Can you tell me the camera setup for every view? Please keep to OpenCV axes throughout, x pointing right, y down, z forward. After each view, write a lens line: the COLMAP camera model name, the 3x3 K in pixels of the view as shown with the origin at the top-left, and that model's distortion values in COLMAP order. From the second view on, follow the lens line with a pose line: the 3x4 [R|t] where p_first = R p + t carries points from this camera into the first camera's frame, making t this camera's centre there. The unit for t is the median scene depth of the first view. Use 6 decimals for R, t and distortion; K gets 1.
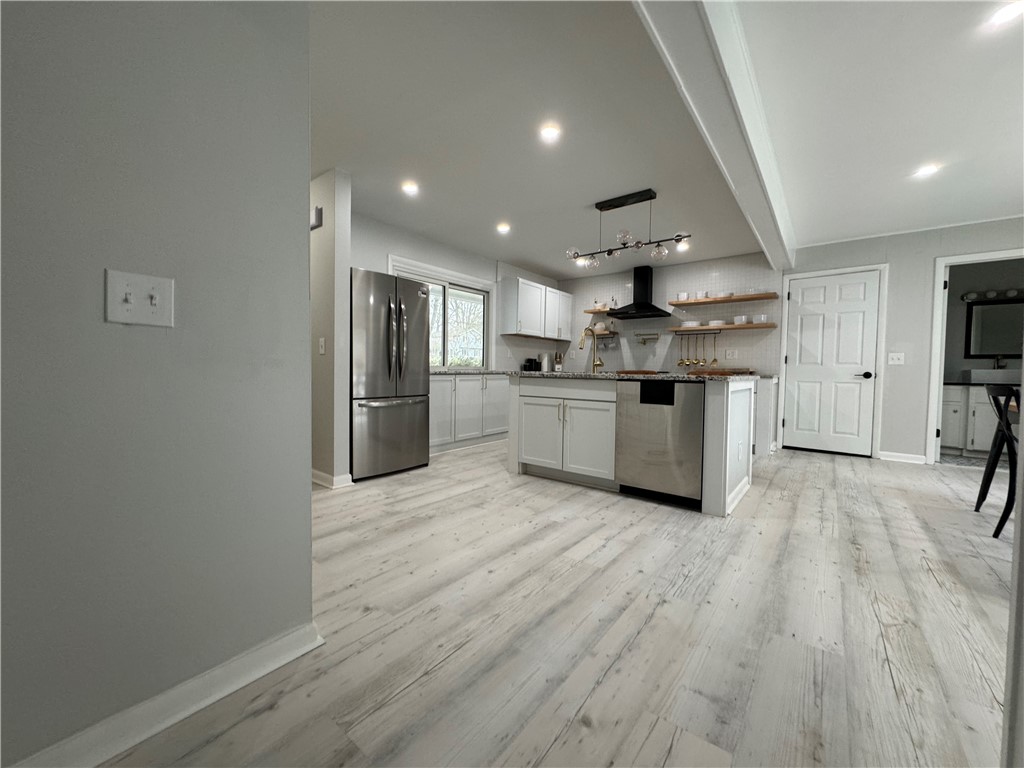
lens RADIAL K [[406.7, 0, 513.5], [0, 406.7, 383.6], [0, 0, 1]] dist [-0.004412, 0.000735]
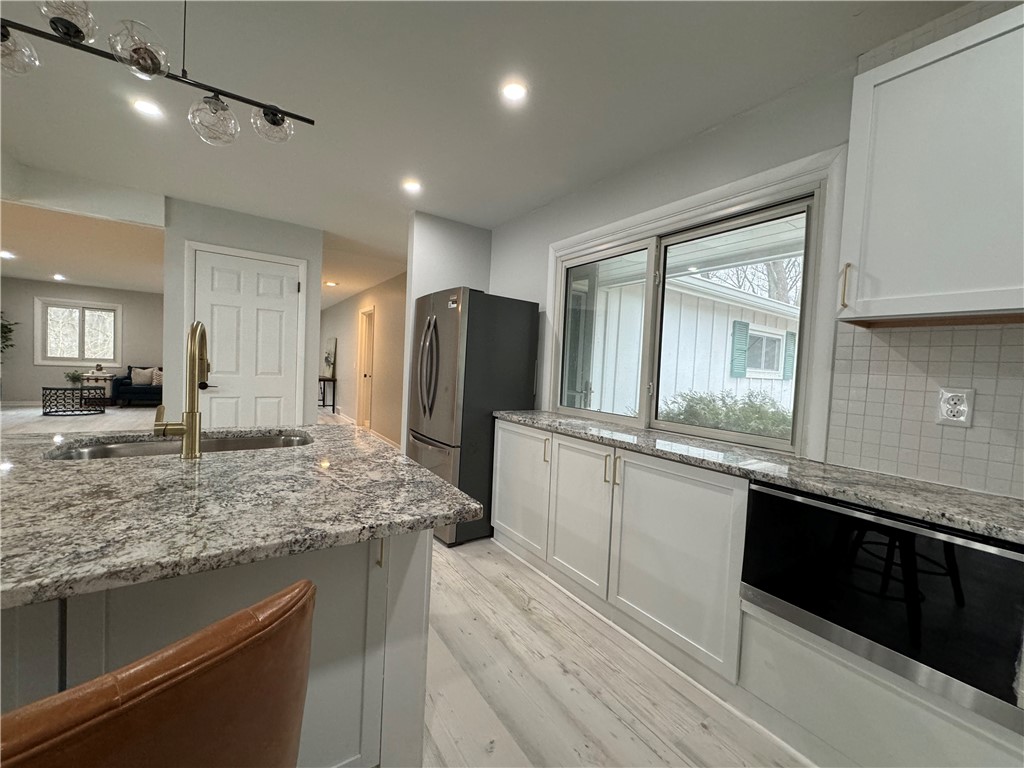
lens RADIAL K [[406.7, 0, 515.2], [0, 406.7, 384.8], [0, 0, 1]] dist [-0.004412, 0.000735]
pose [[-0.297950, 0.015334, -0.954458, 0.490158], [-0.087441, 0.995229, 0.043285, -0.135957], [0.950568, 0.096355, -0.295187, 1.514178]]
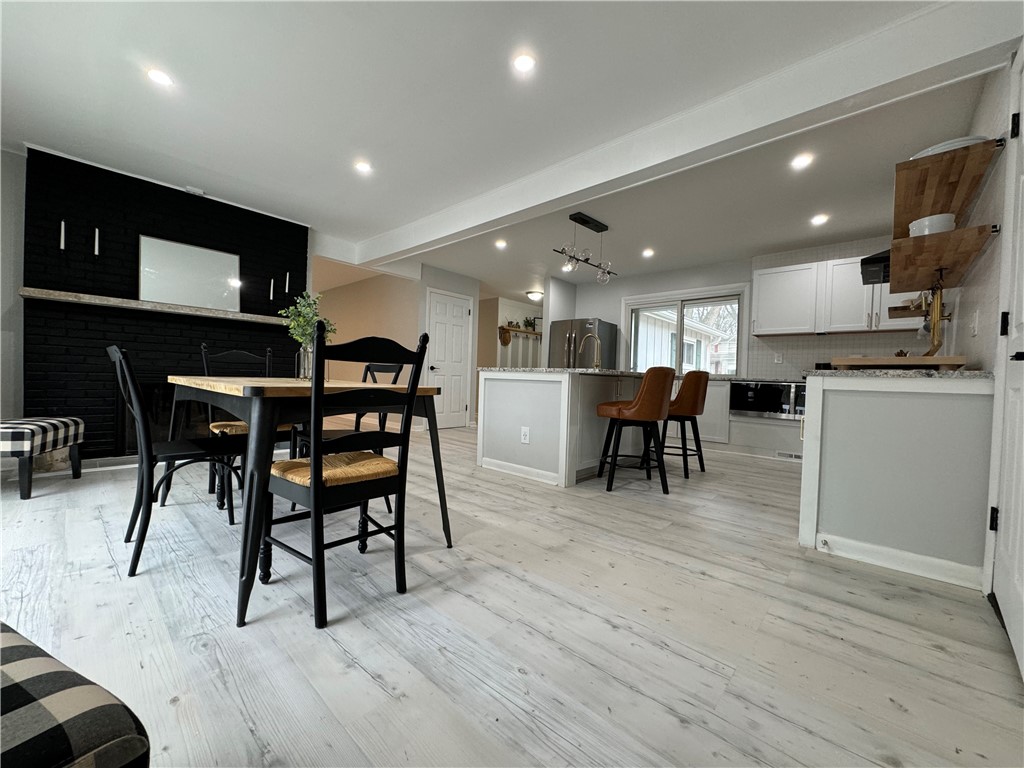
lens RADIAL K [[406.7, 0, 511.7], [0, 406.7, 386.3], [0, 0, 1]] dist [-0.004412, 0.000735]
pose [[-0.077344, 0.003215, -0.996999, 1.541105], [-0.069546, 0.997542, 0.008611, 0.022237], [0.994576, 0.070003, -0.076930, 0.957305]]
